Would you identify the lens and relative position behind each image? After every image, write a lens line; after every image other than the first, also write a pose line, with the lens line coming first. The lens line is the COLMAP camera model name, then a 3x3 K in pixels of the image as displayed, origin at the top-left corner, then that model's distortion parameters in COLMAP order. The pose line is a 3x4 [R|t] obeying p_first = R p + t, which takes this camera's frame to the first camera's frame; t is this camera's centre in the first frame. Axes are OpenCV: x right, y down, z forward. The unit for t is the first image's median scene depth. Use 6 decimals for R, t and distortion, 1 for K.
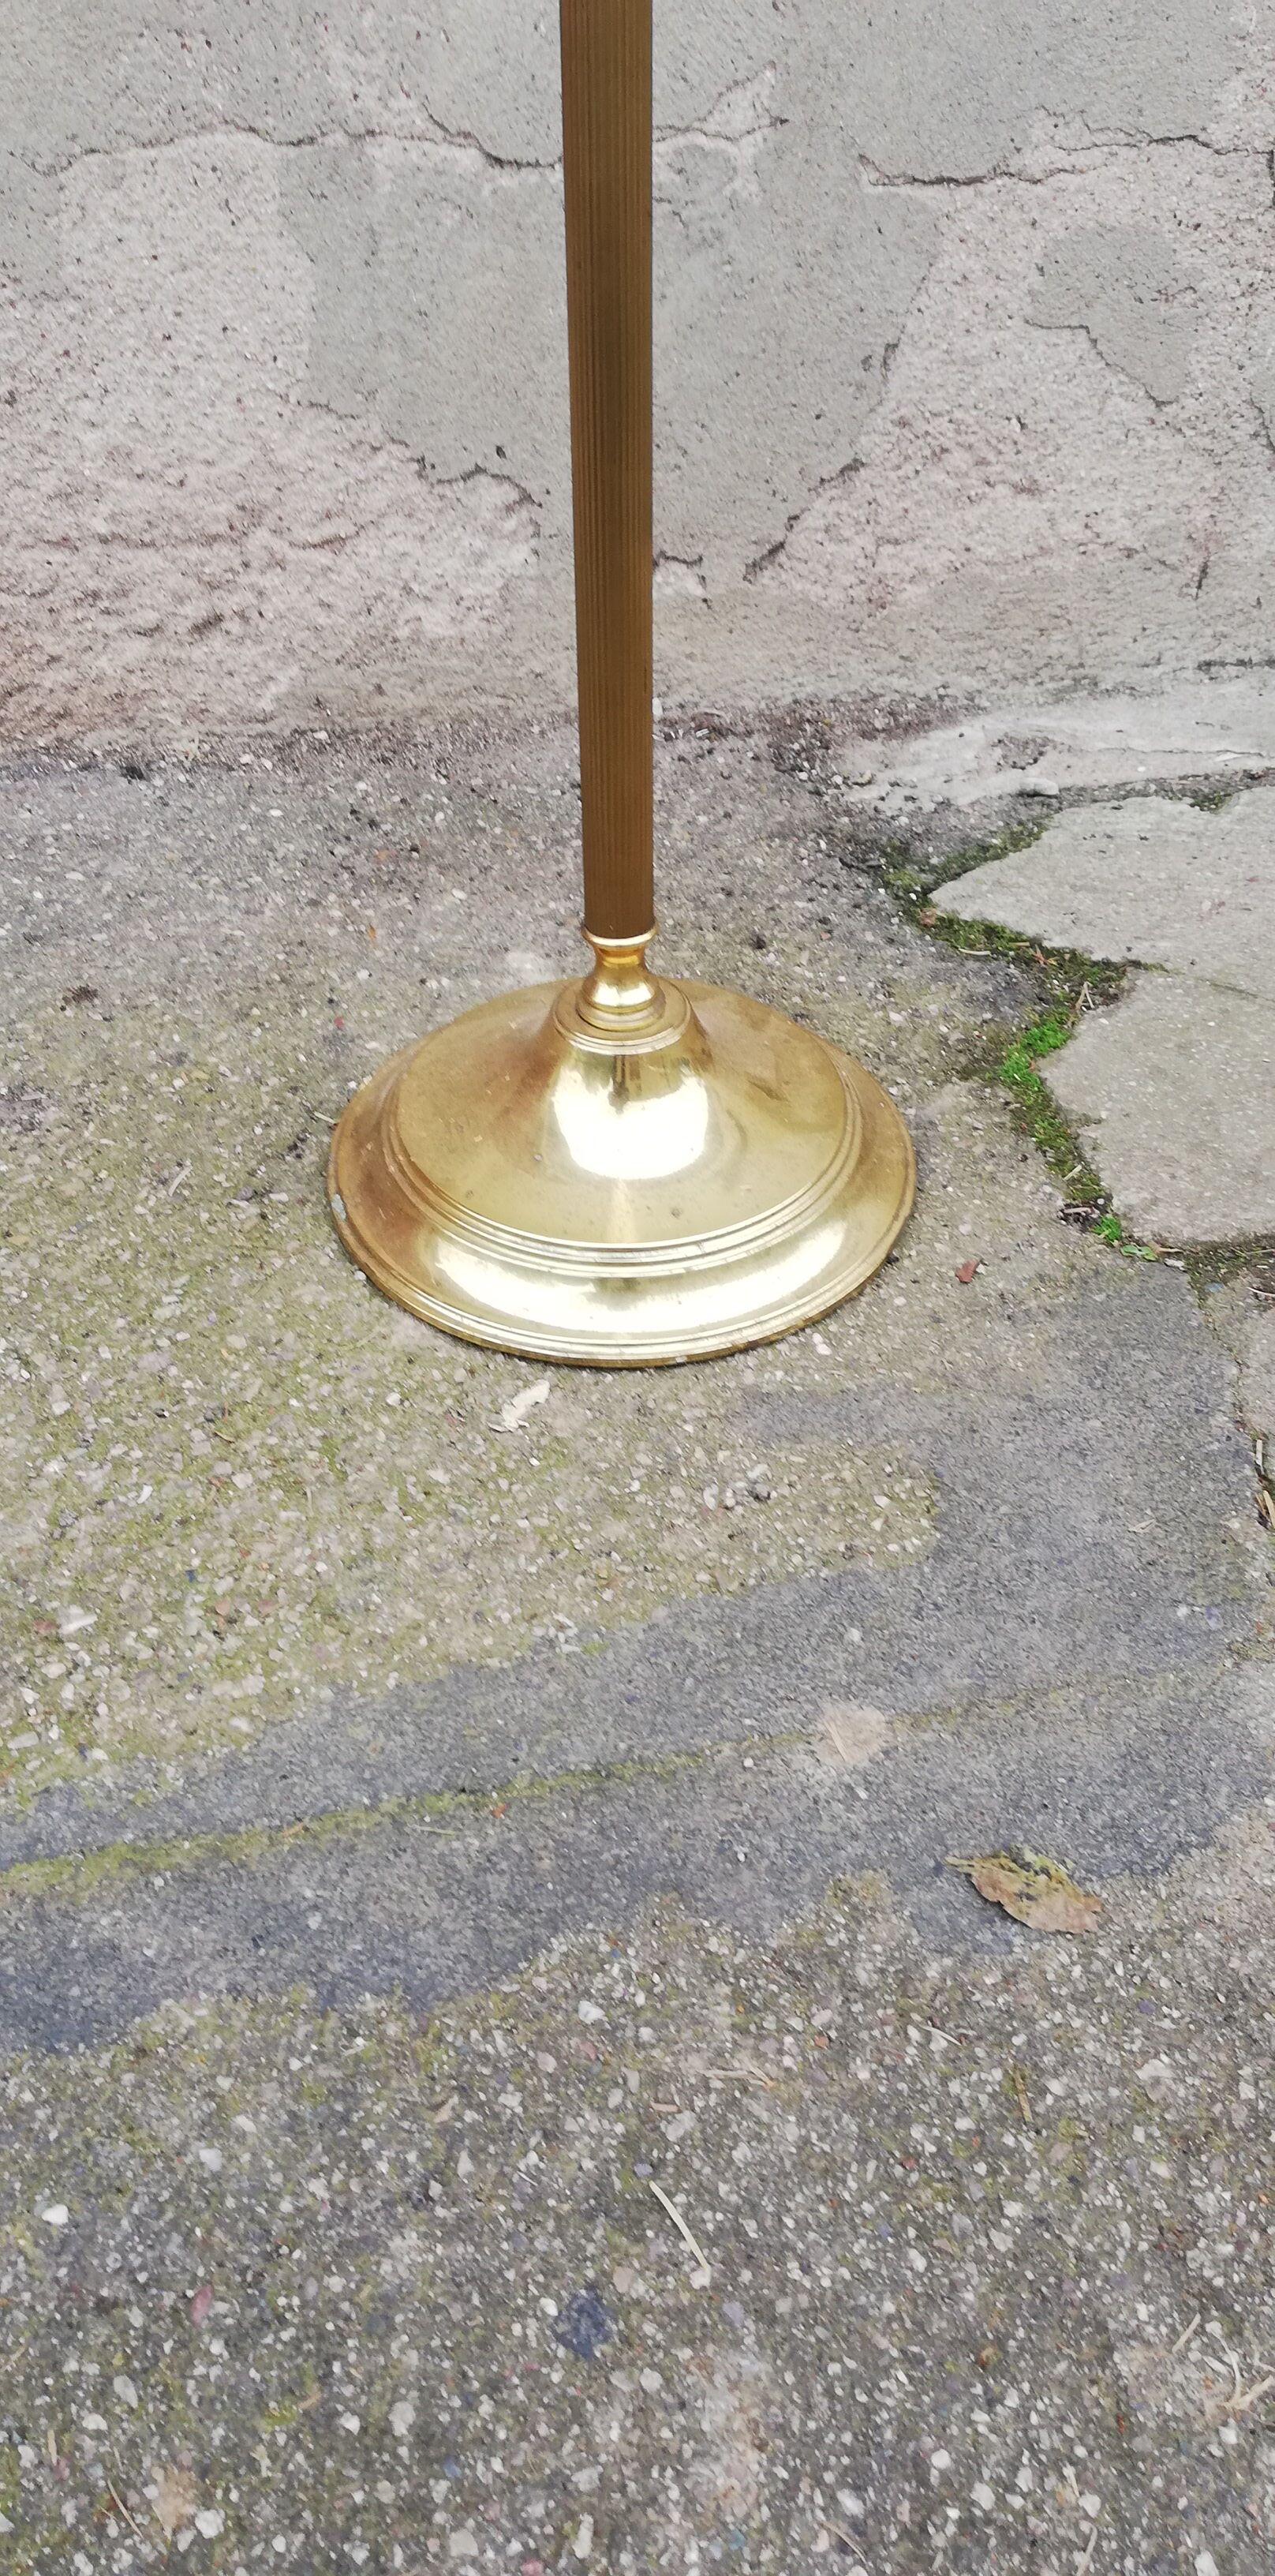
lens RADIAL K [[1881.6, 0, 632.4], [0, 1881.6, 1288.4], [0, 0, 1]] dist [0.054380, -0.078504]
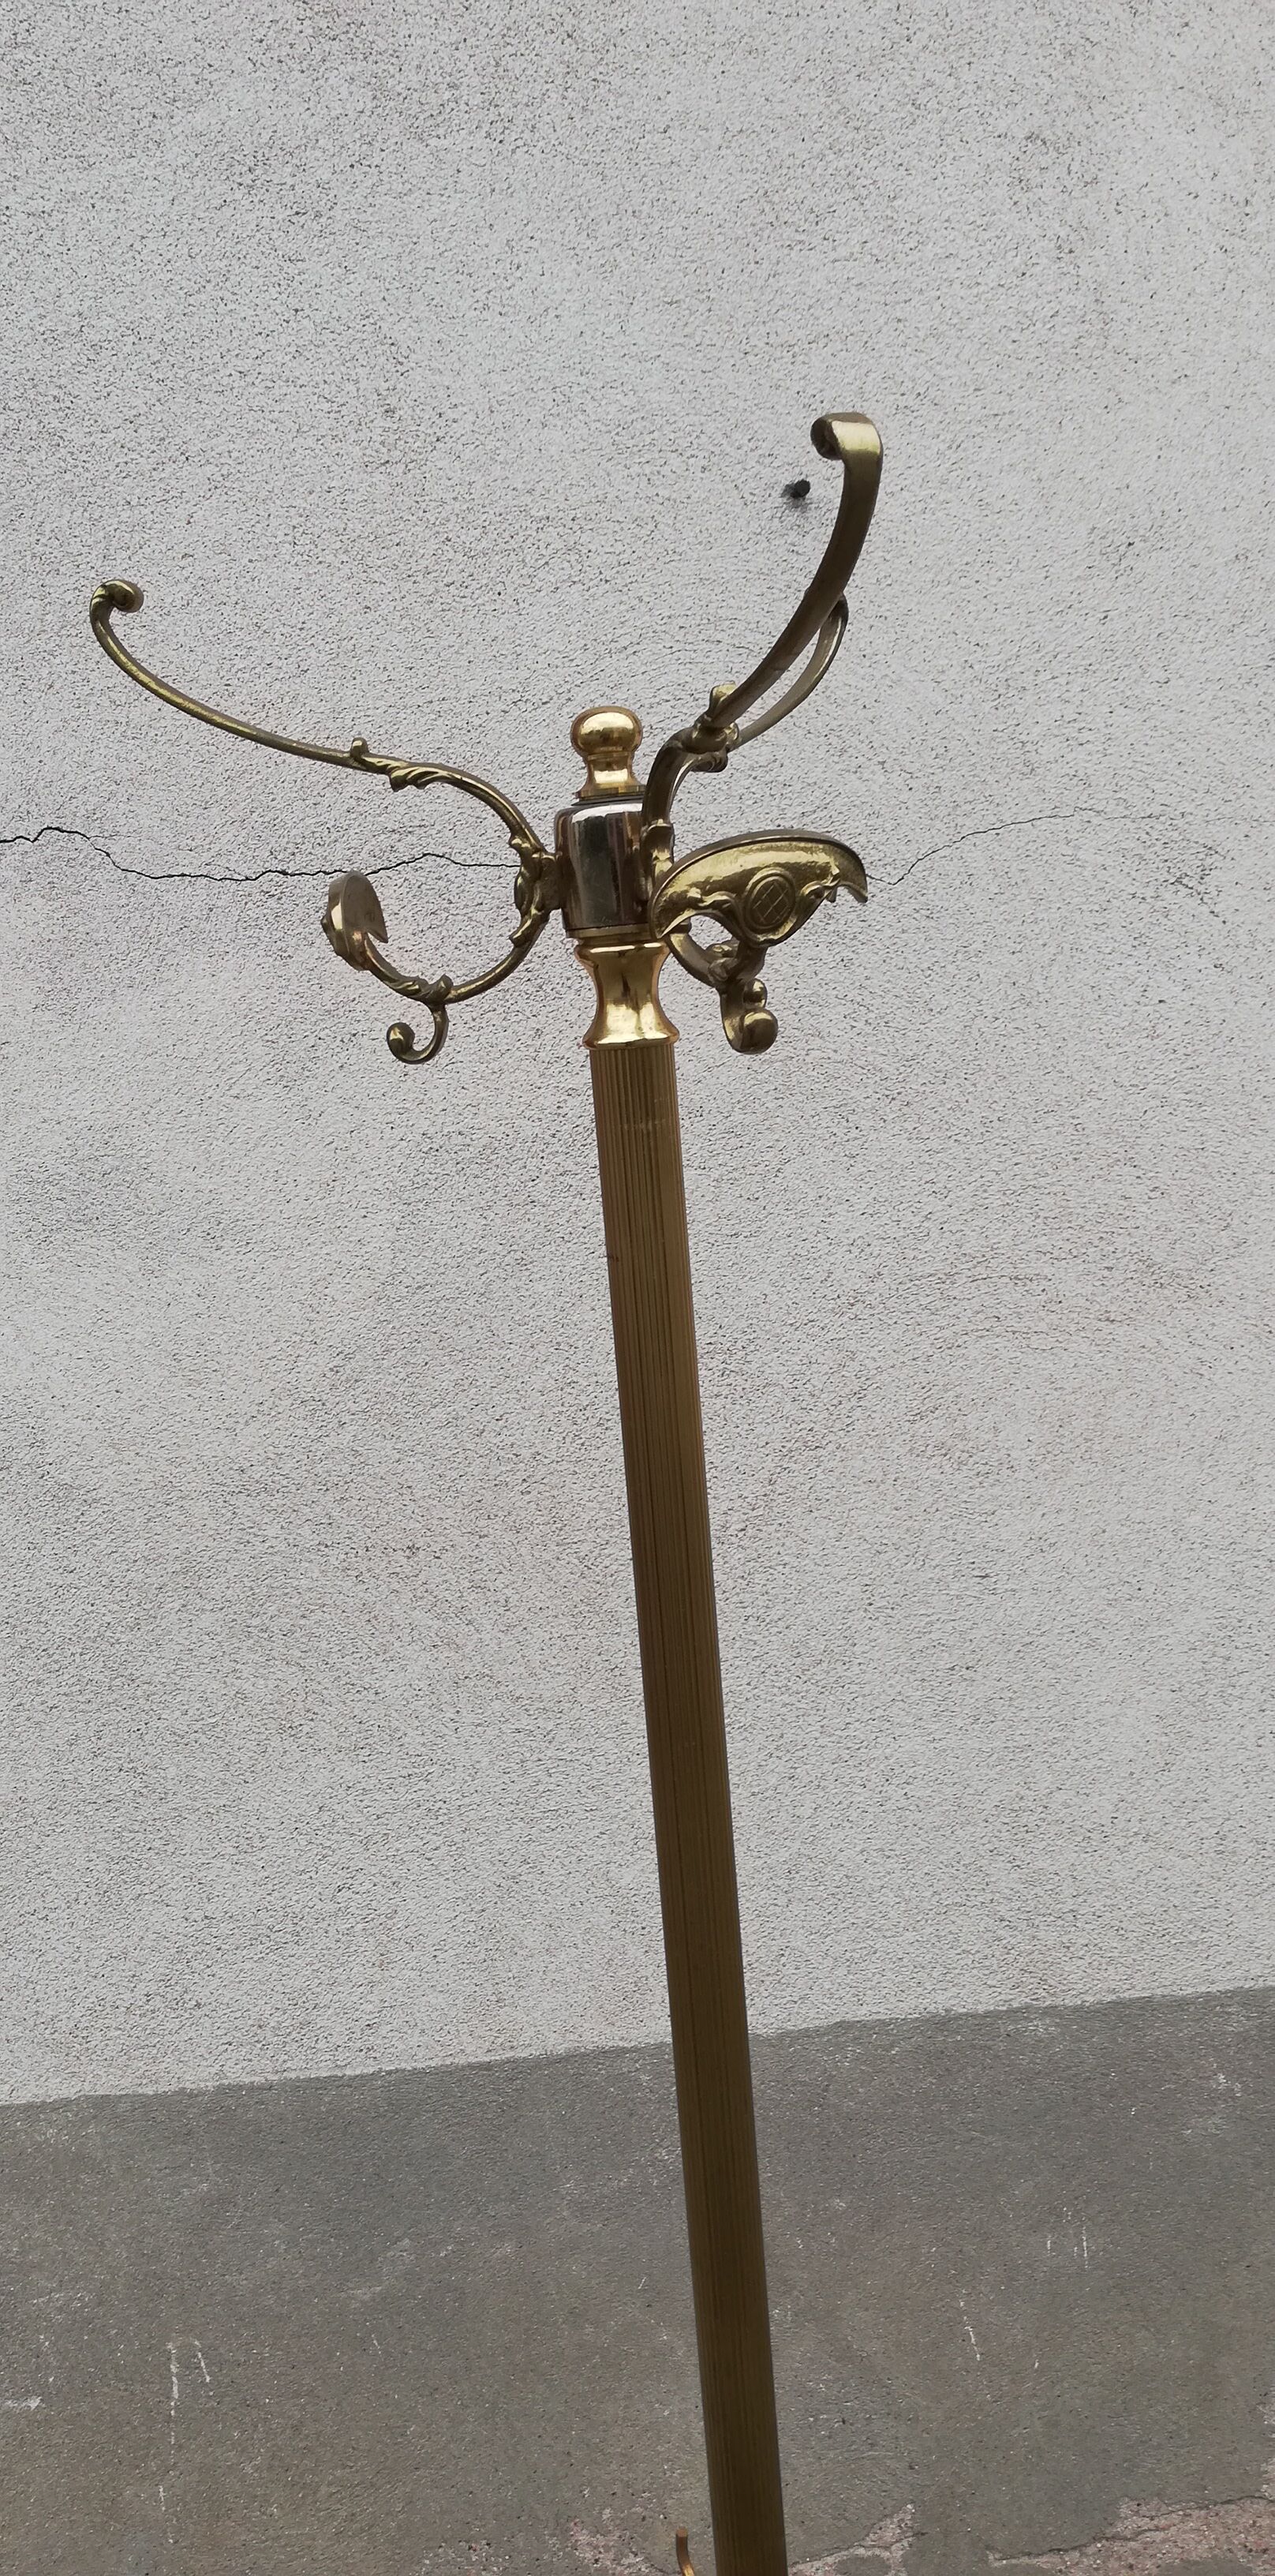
lens RADIAL K [[1881.6, 0, 622.6], [0, 1881.6, 1325.8], [0, 0, 1]] dist [0.054380, -0.078504]
pose [[0.995923, -0.047459, -0.076718, 0.013759], [0.004851, 0.877375, -0.479780, -0.741132], [0.090080, 0.477452, 0.874028, -0.558447]]
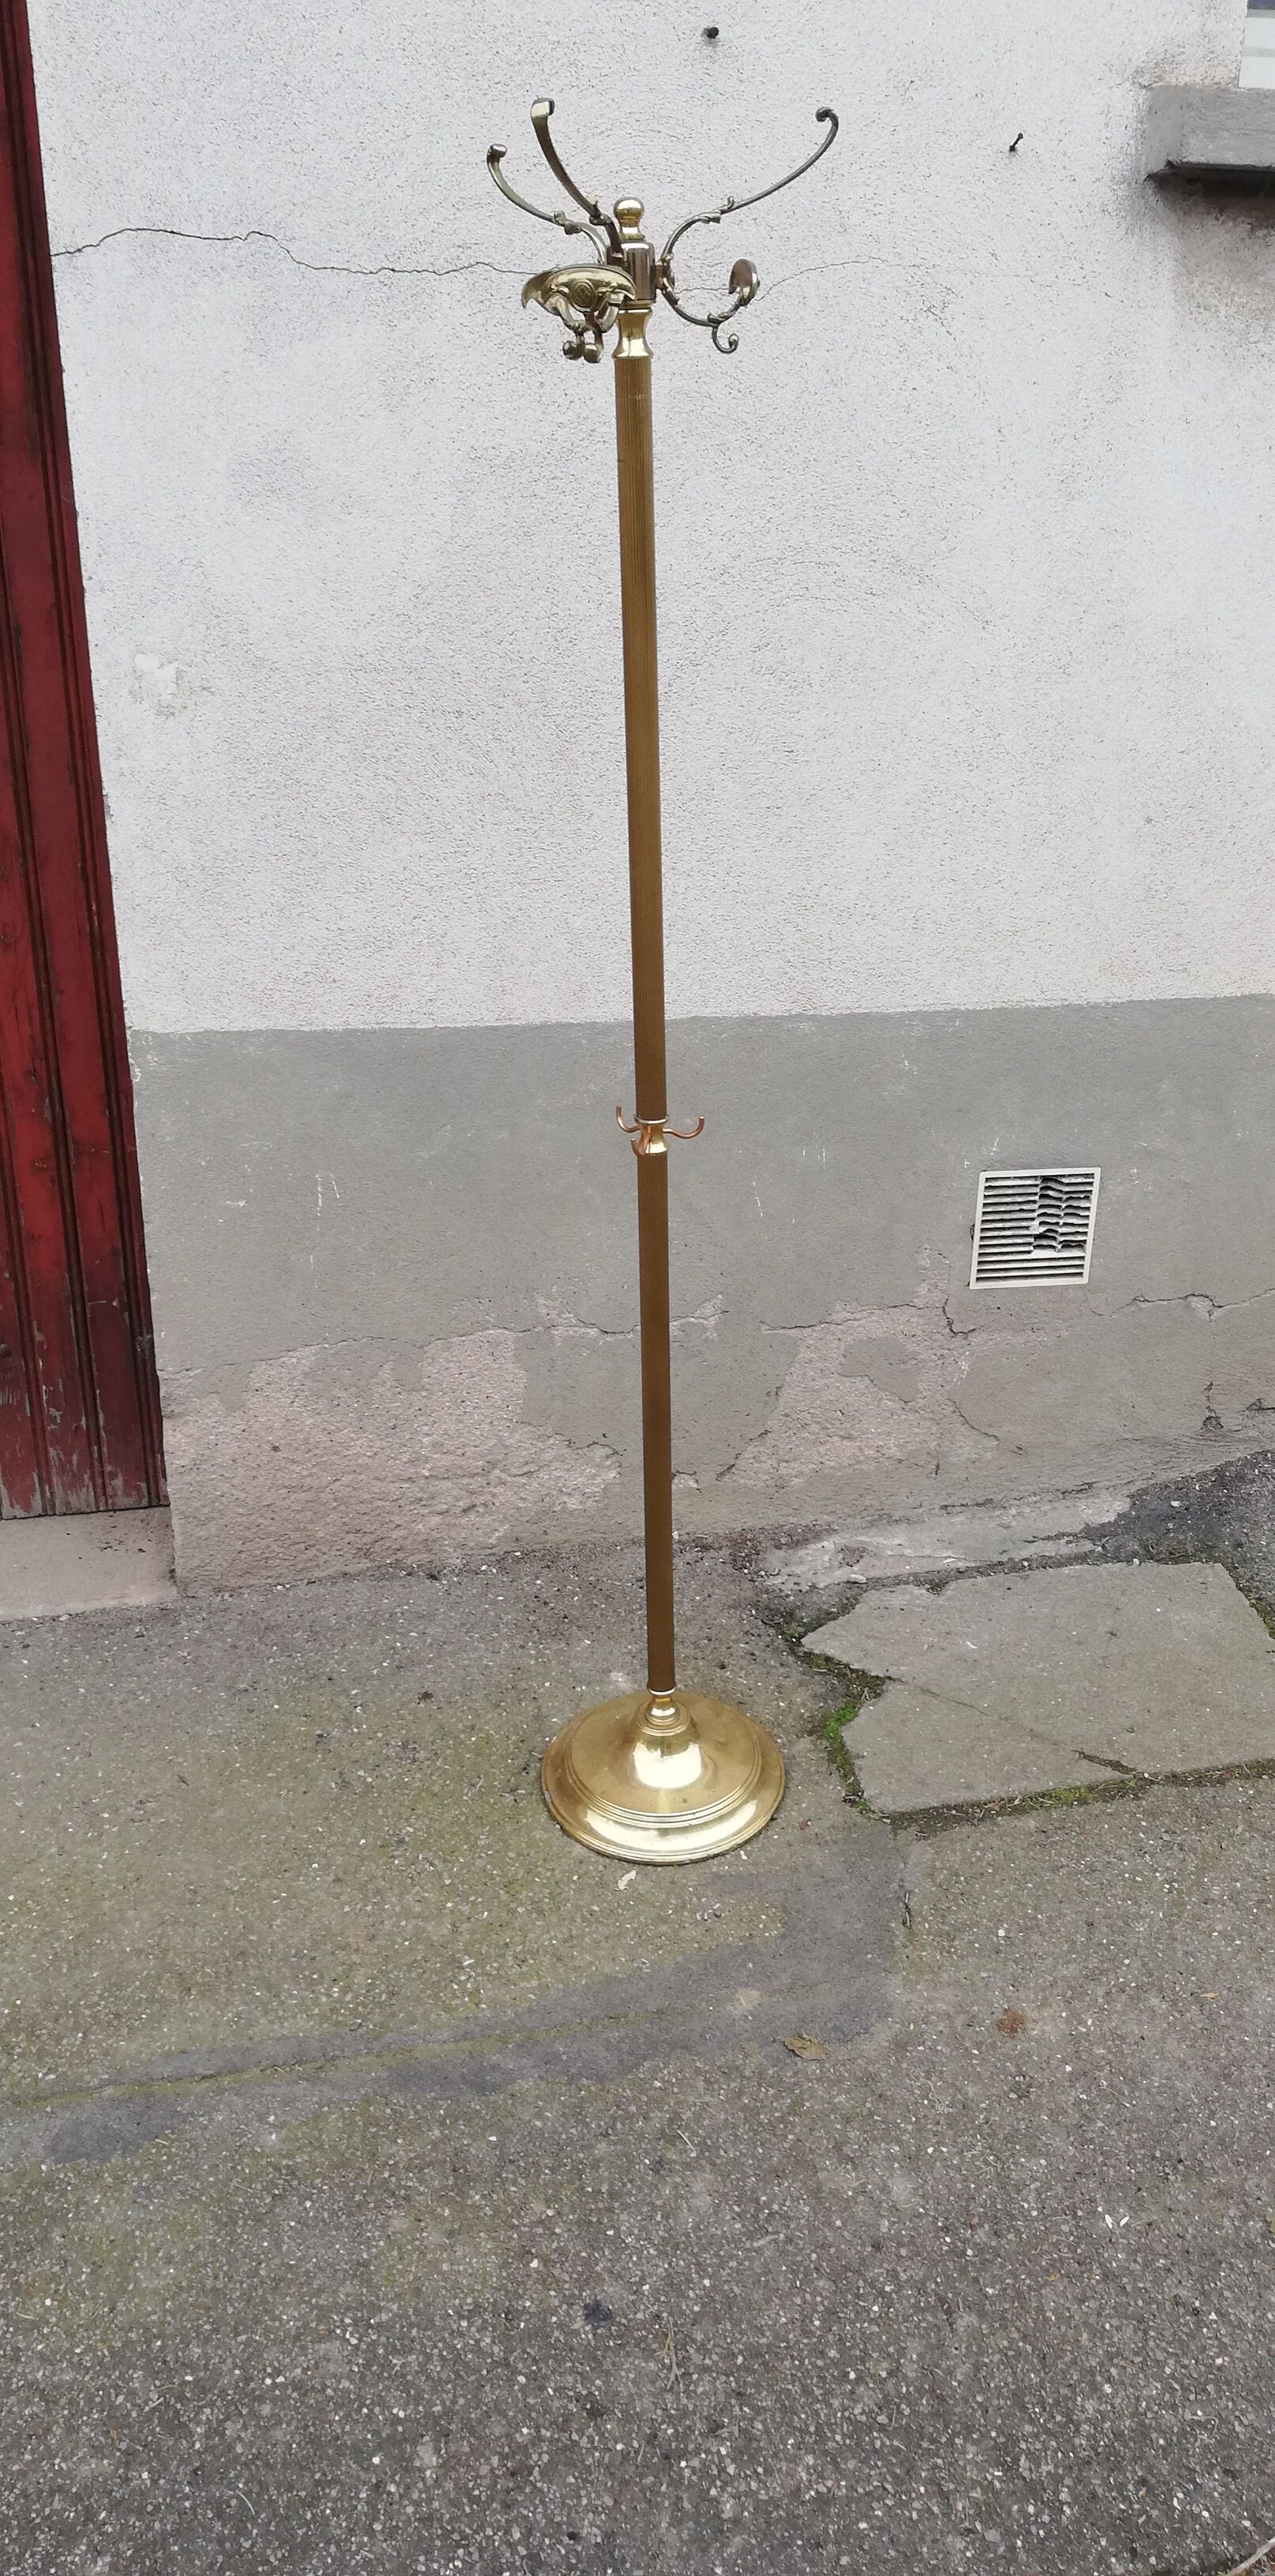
lens RADIAL K [[1881.6, 0, 636.0], [0, 1881.6, 1316.3], [0, 0, 1]] dist [0.054380, -0.078504]
pose [[0.999916, -0.007172, -0.010766, -0.008568], [0.004329, 0.969778, -0.243952, -0.042199], [0.012190, 0.243885, 0.969728, -1.302489]]
